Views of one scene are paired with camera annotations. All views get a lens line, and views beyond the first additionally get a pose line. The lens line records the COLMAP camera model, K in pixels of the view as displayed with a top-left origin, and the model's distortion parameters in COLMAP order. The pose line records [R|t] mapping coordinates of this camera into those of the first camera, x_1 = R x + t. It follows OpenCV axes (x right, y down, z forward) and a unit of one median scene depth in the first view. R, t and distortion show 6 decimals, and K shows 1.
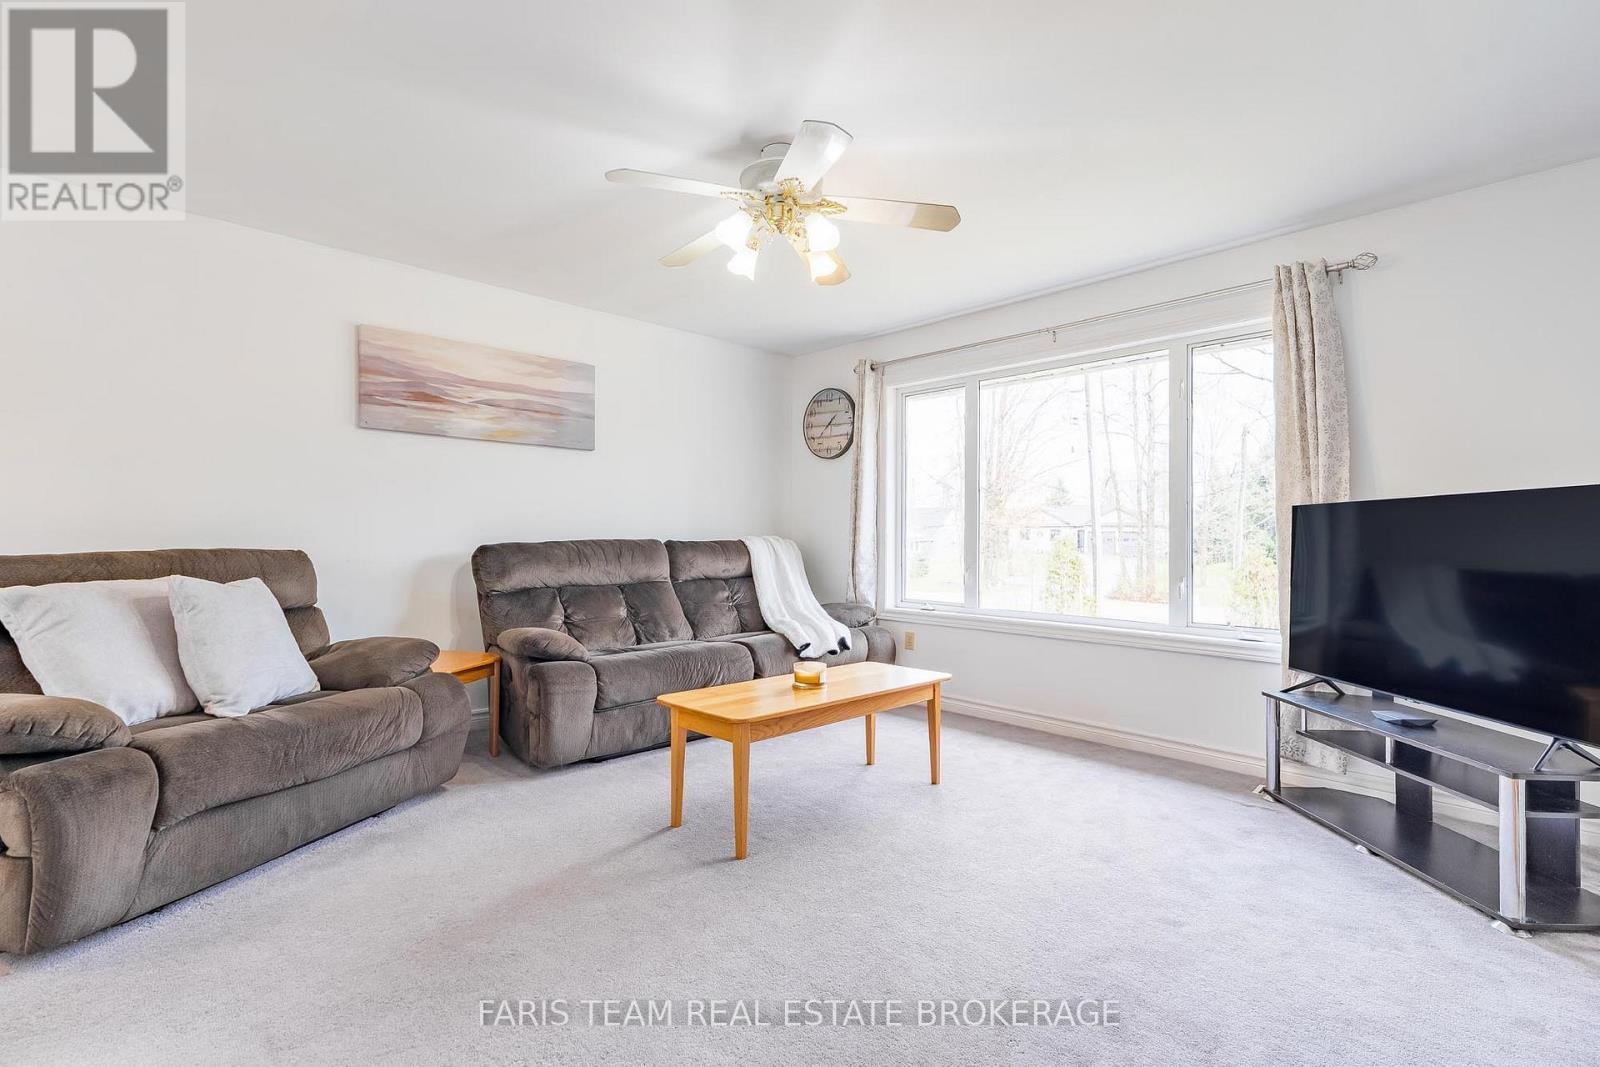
lens RADIAL K [[740.8, 0, 804.3], [0, 740.8, 534.6], [0, 0, 1]] dist [-0.013314, 0.004479]
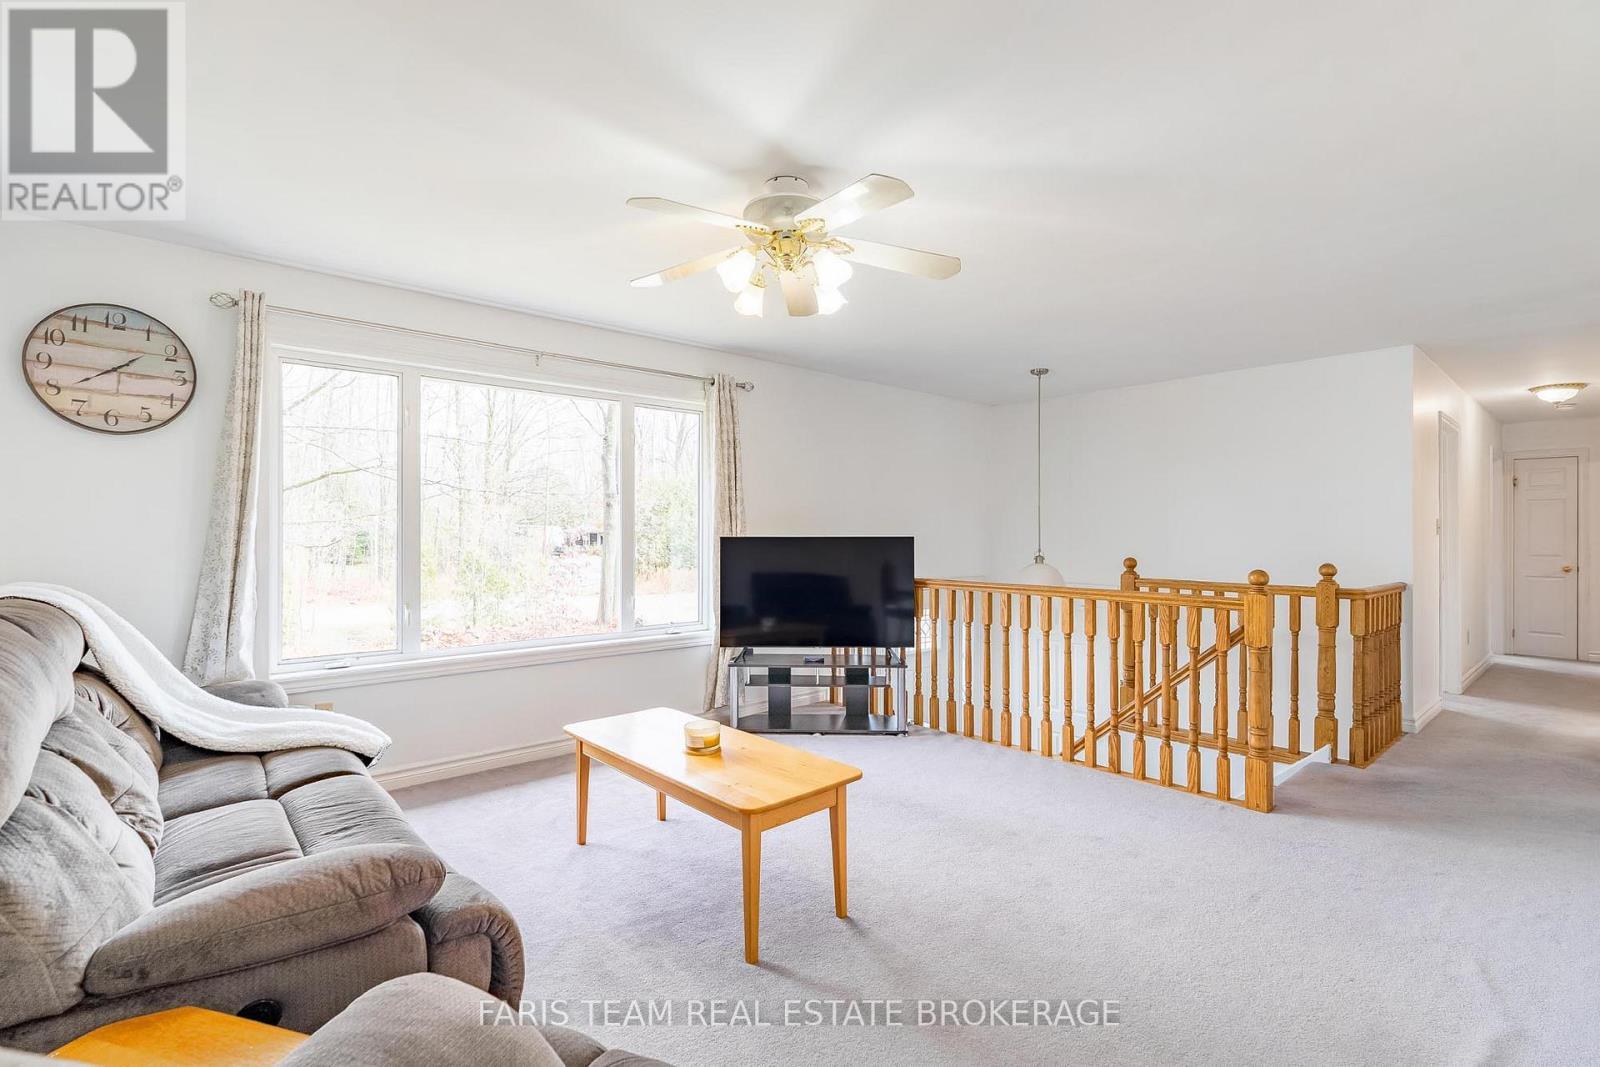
lens RADIAL K [[740.8, 0, 794.9], [0, 740.8, 532.6], [0, 0, 1]] dist [-0.013314, 0.004479]
pose [[0.028858, -0.012991, 0.999499, -0.766973], [-0.010182, 0.999860, 0.013290, -0.064774], [-0.999532, -0.010560, 0.028722, 0.744988]]
